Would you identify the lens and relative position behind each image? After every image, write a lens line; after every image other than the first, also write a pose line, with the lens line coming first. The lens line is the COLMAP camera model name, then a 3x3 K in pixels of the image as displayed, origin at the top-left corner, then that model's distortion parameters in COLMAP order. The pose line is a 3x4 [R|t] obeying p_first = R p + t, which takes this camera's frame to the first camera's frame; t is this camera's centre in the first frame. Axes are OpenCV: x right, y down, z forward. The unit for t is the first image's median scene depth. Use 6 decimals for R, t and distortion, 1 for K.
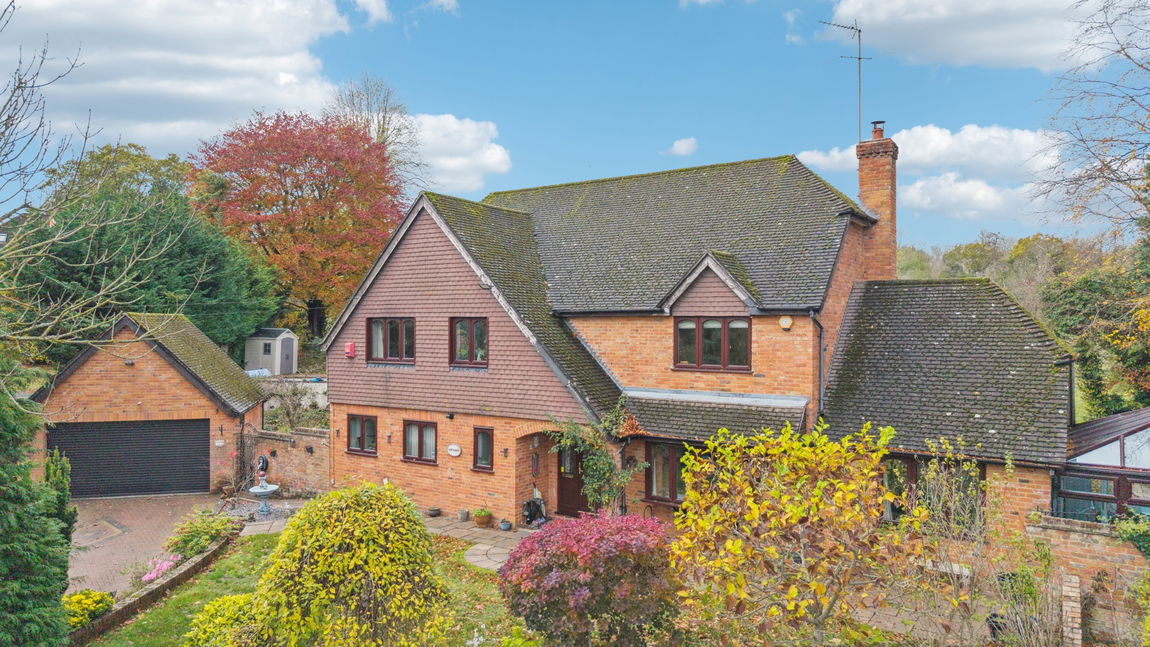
lens RADIAL K [[800.9, 0, 575.0], [0, 800.9, 323.5], [0, 0, 1]] dist [0.080756, -0.217360]
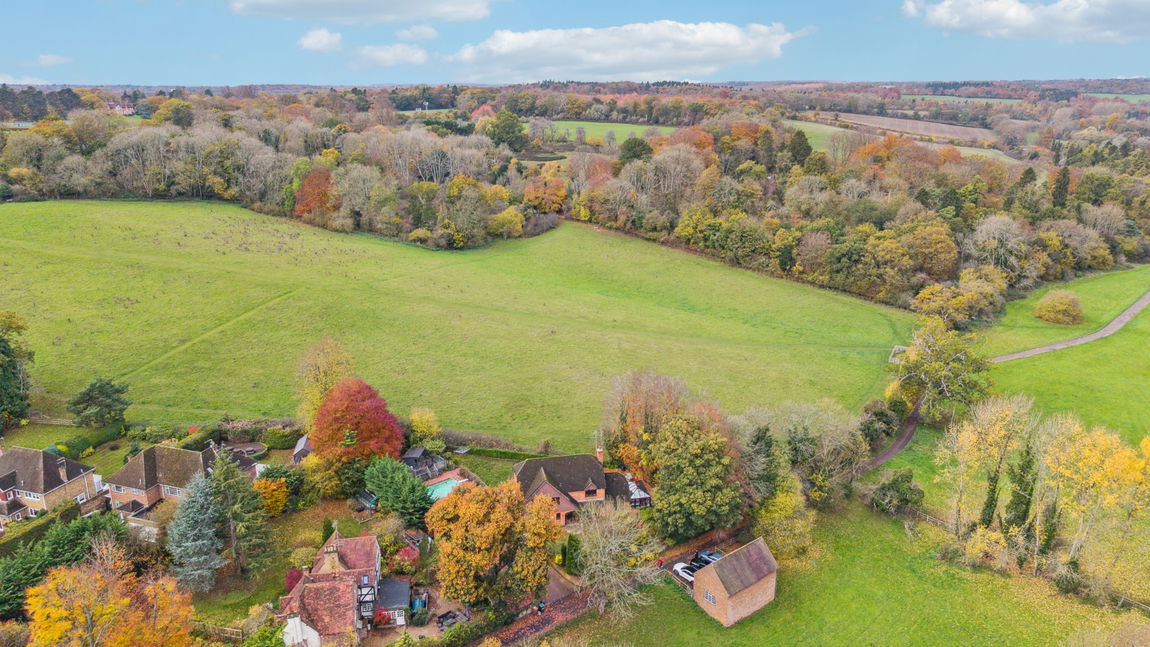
lens RADIAL K [[758.6, 0, 575.0], [0, 758.6, 323.5], [0, 0, 1]] dist [0.044831, -0.064252]
pose [[0.727979, -0.201675, 0.655266, -3.750296], [0.028431, 0.963814, 0.265054, -2.982235], [-0.685009, -0.174324, 0.707371, -3.165211]]
